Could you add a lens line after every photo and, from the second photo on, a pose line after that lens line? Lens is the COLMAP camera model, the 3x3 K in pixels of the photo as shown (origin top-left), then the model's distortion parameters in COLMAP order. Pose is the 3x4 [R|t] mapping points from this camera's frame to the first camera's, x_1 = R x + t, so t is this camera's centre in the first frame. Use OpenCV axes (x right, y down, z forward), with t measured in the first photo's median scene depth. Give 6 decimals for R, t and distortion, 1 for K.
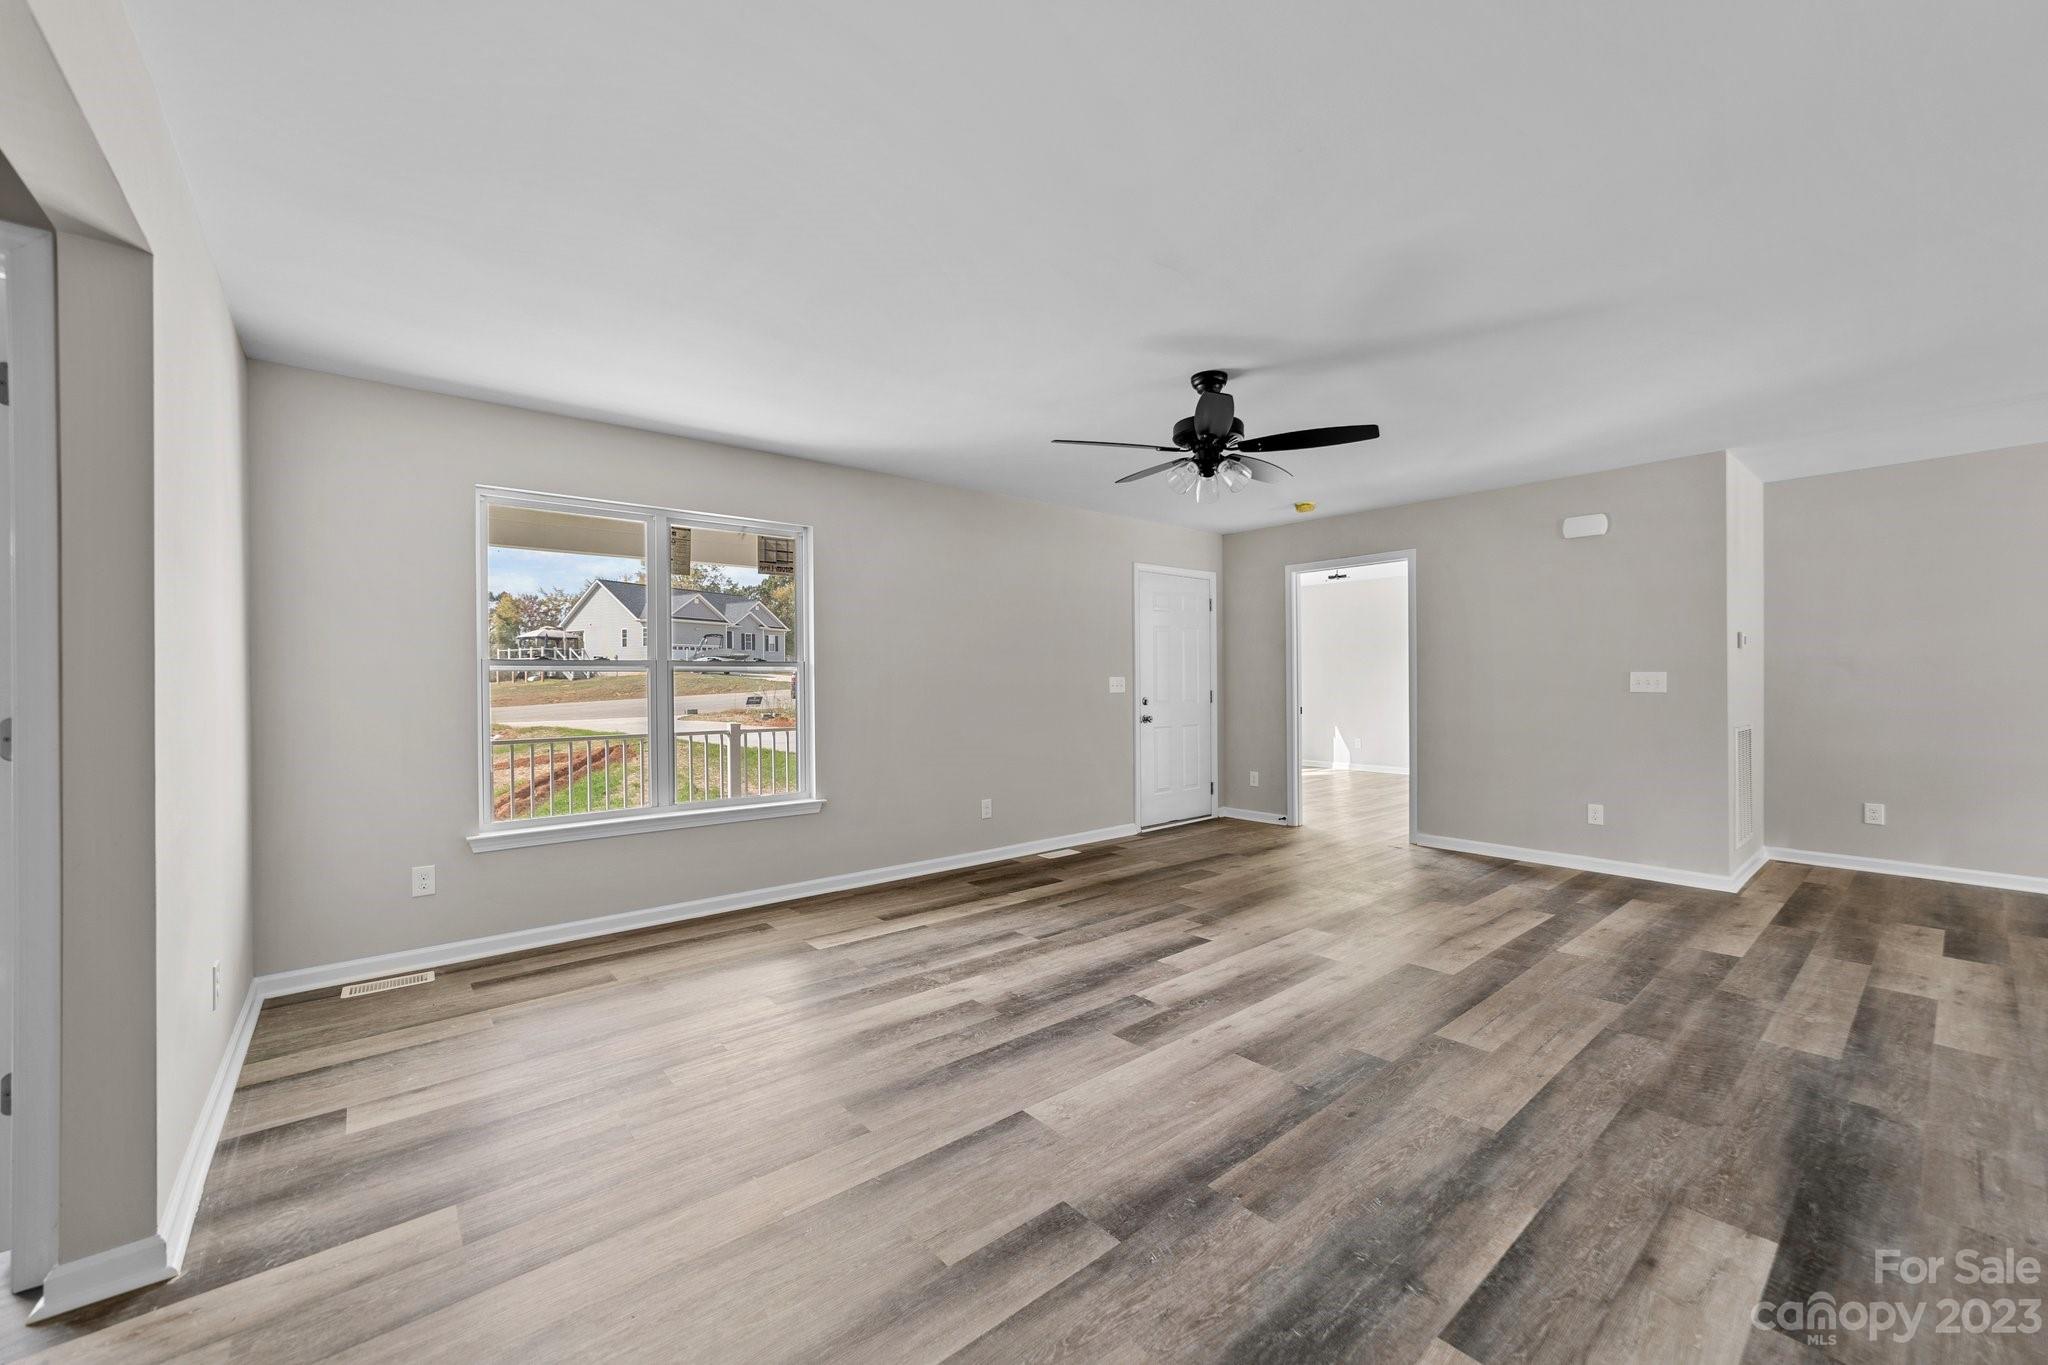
lens RADIAL K [[811.7, 0, 1048.9], [0, 811.7, 687.5], [0, 0, 1]] dist [0.018563, -0.000069]
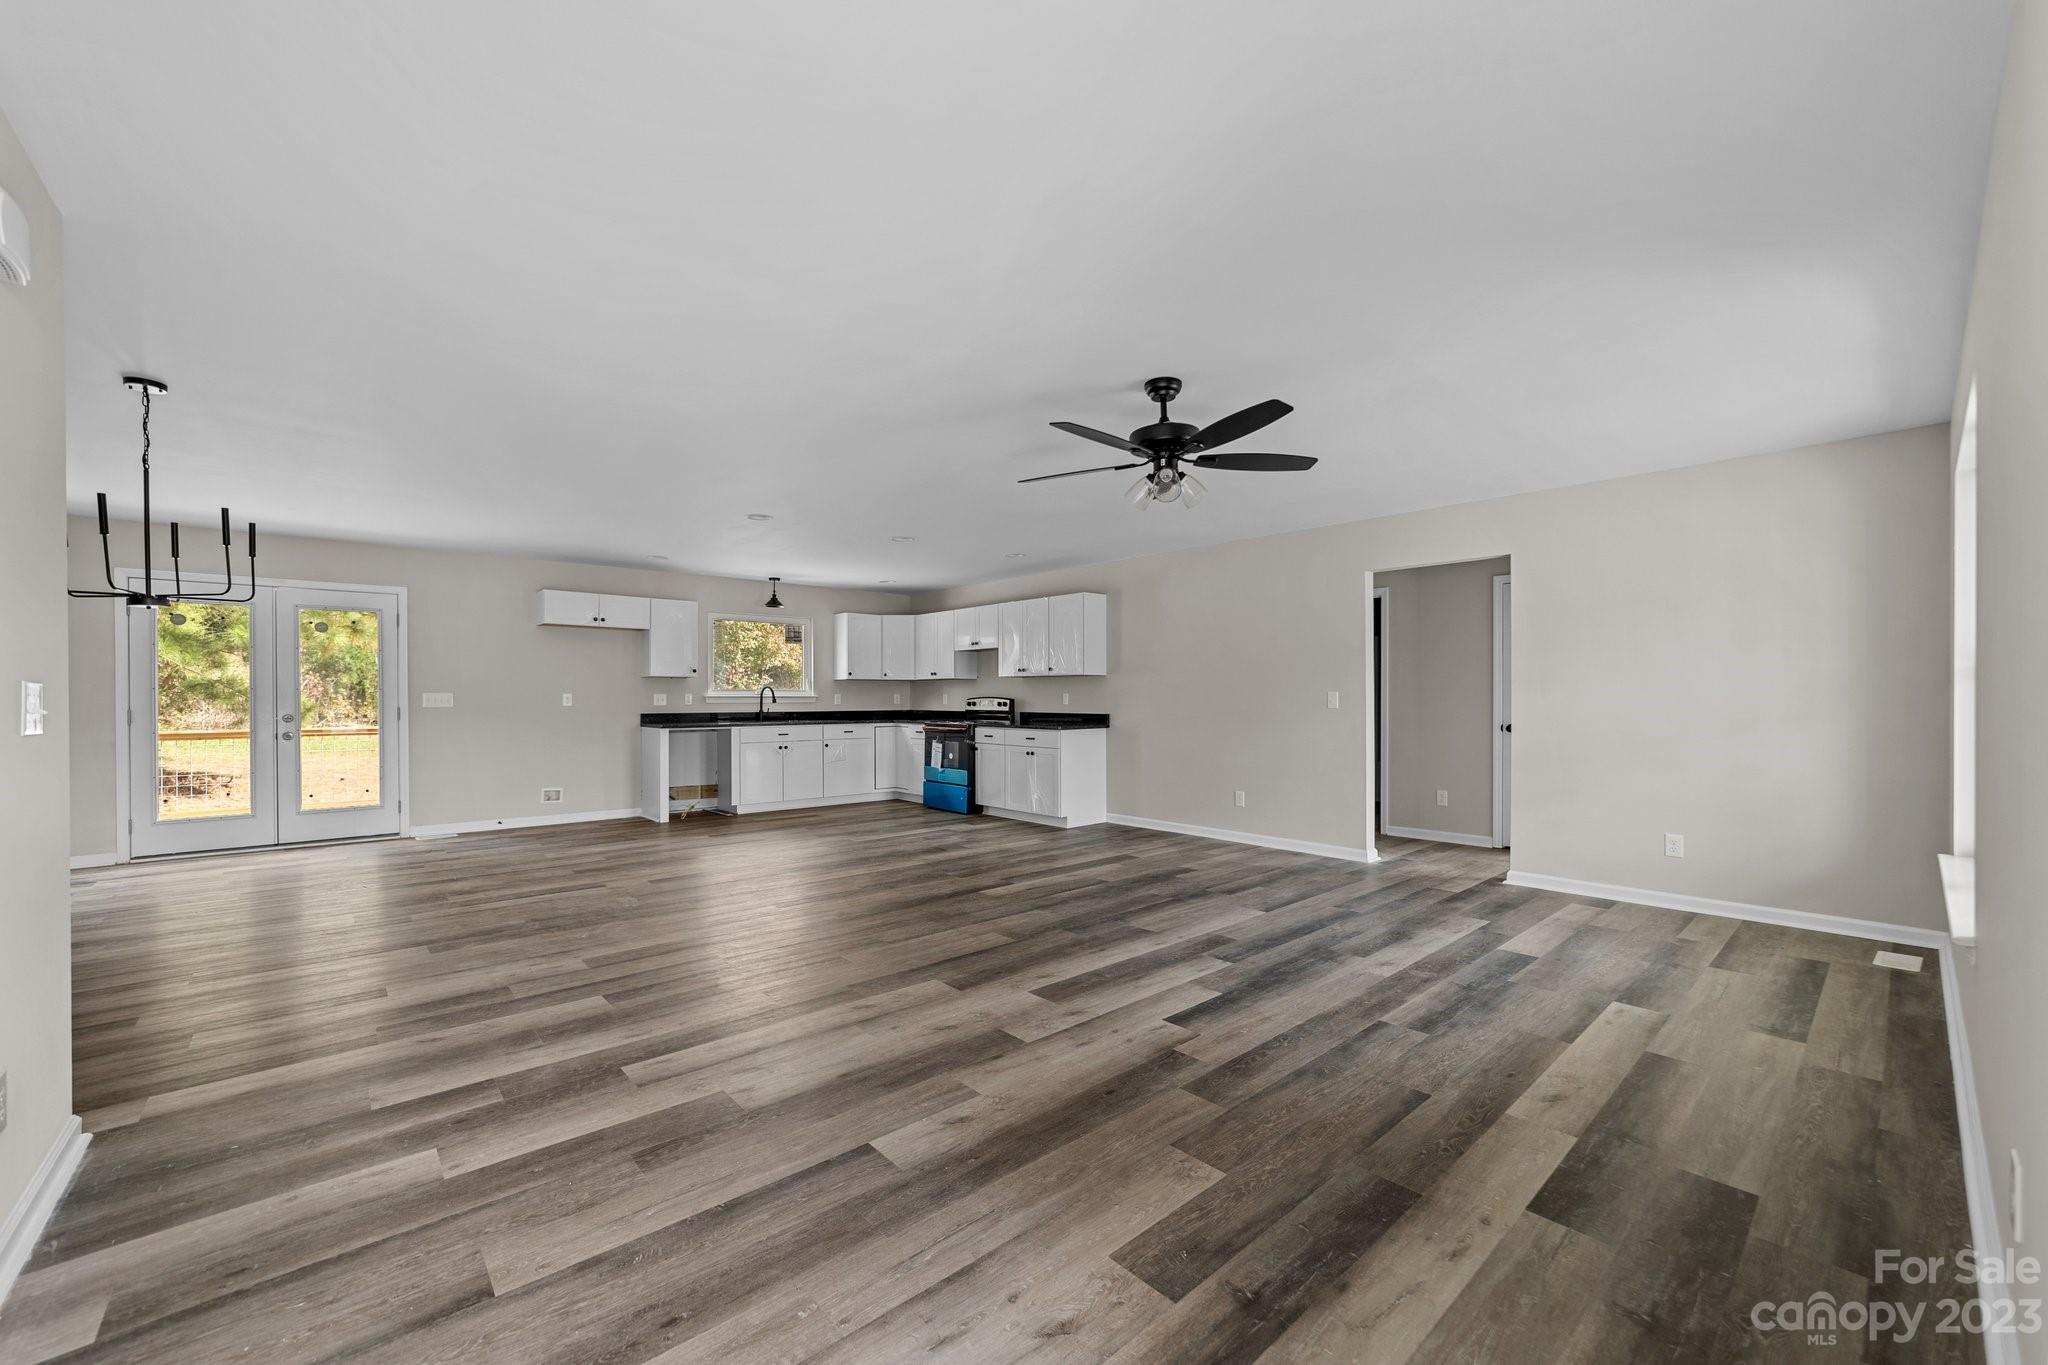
lens RADIAL K [[799.0, 0, 1021.6], [0, 799.0, 703.0], [0, 0, 1]] dist [-0.002605, 0.000255]
pose [[-0.999954, 0.006313, 0.007262, 0.417520], [0.006411, 0.999888, 0.013556, -0.017102], [-0.007175, 0.013602, -0.999882, 2.248360]]
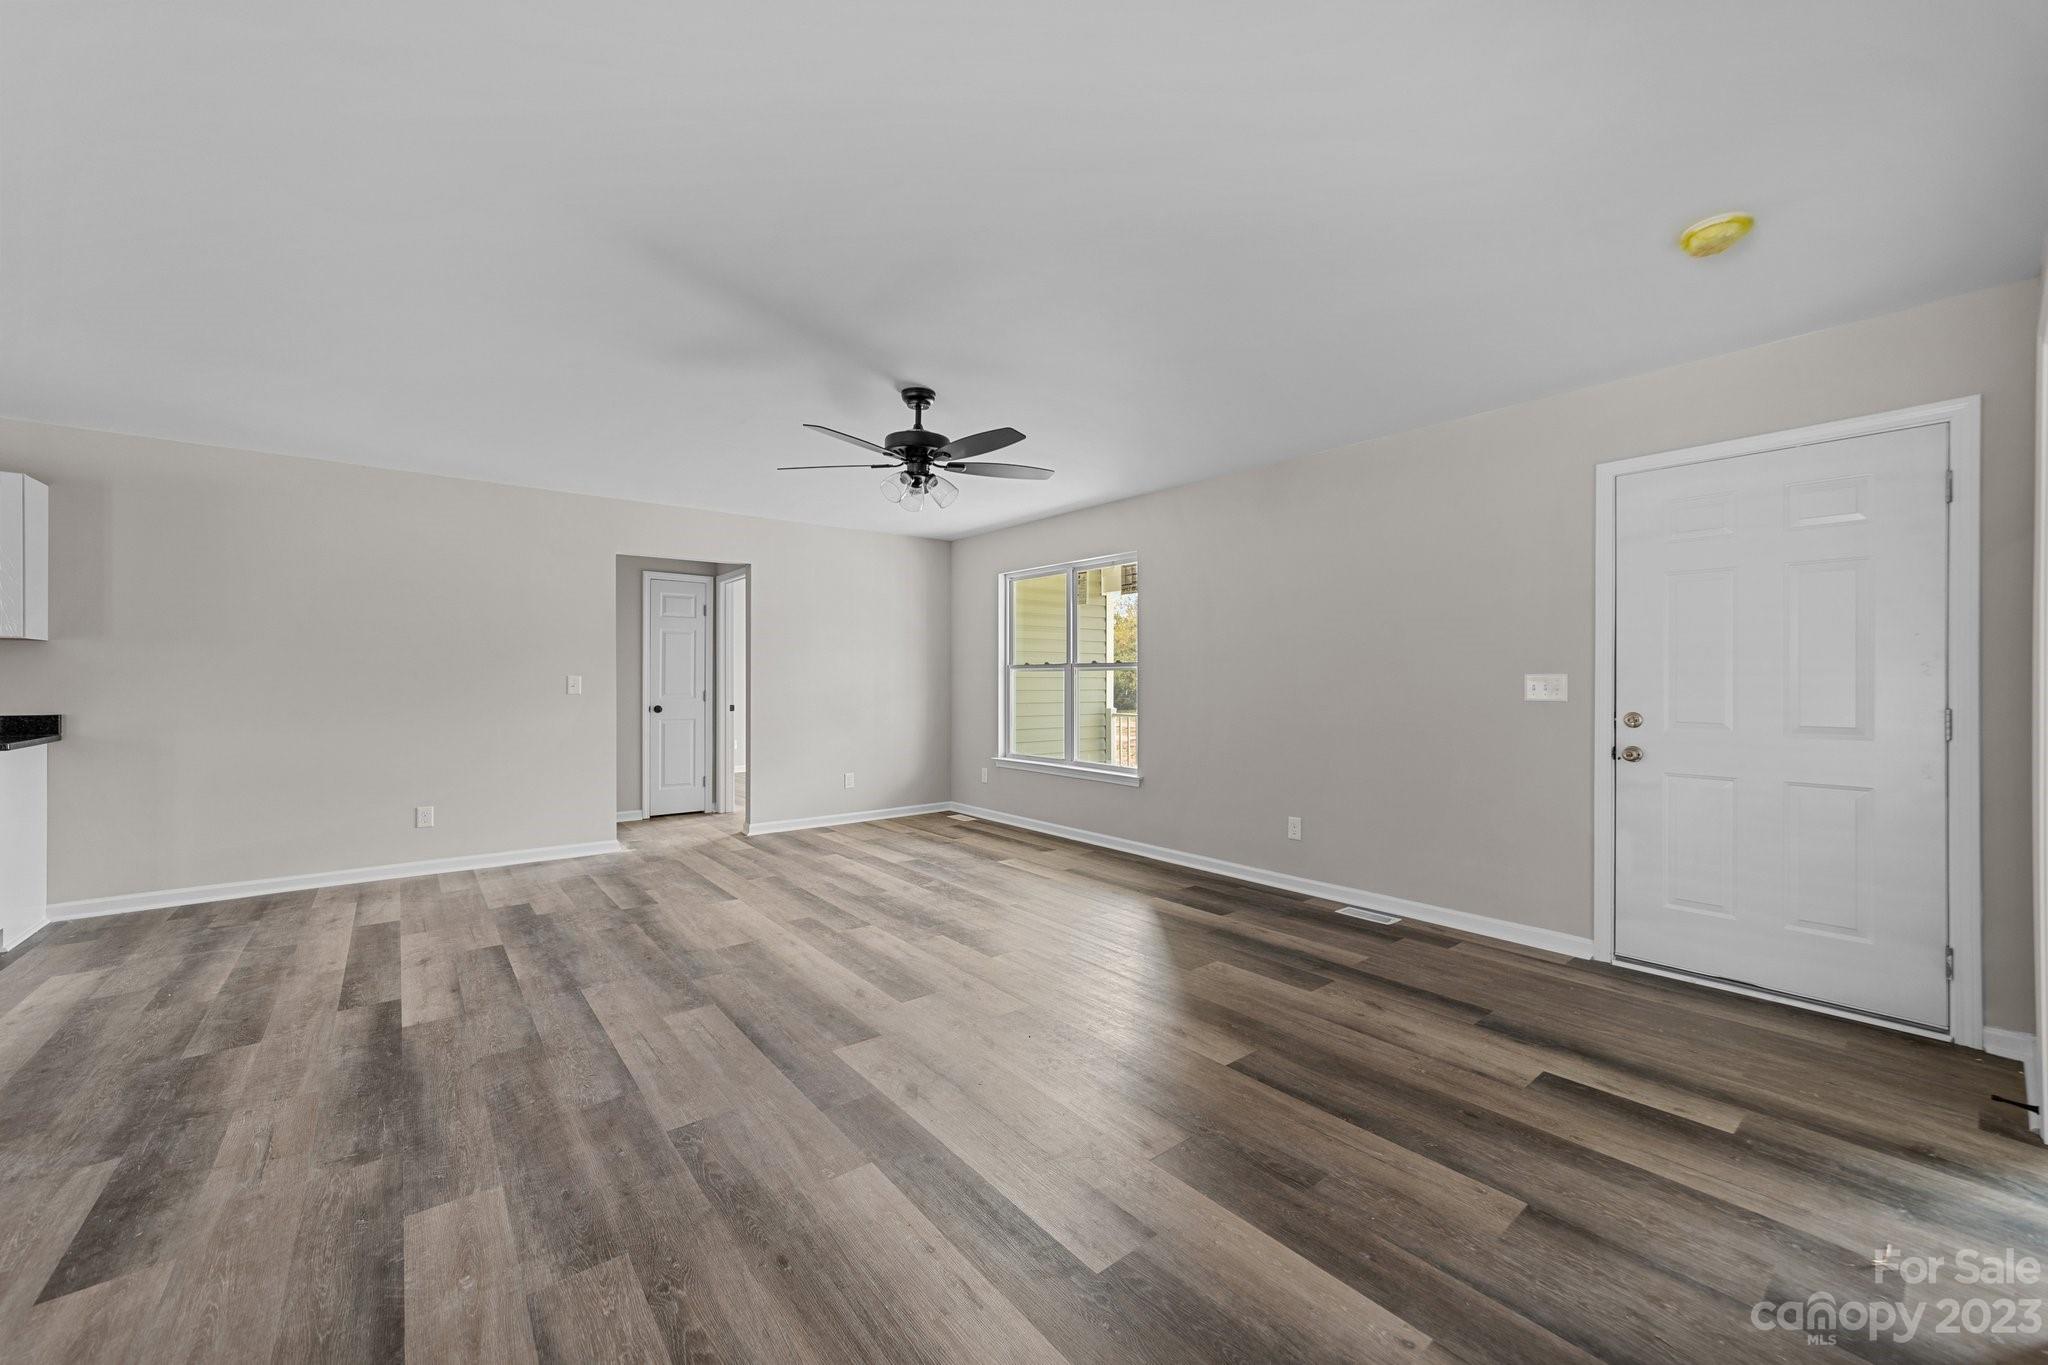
lens RADIAL K [[785.9, 0, 1024.0], [0, 785.9, 682.5], [0, 0, 1]] dist [-0.004849, -0.000025]
pose [[-0.057153, 0.005653, -0.998349, 1.393090], [-0.006460, 0.999961, 0.006032, -0.017214], [0.998345, 0.006794, -0.057114, 1.370294]]
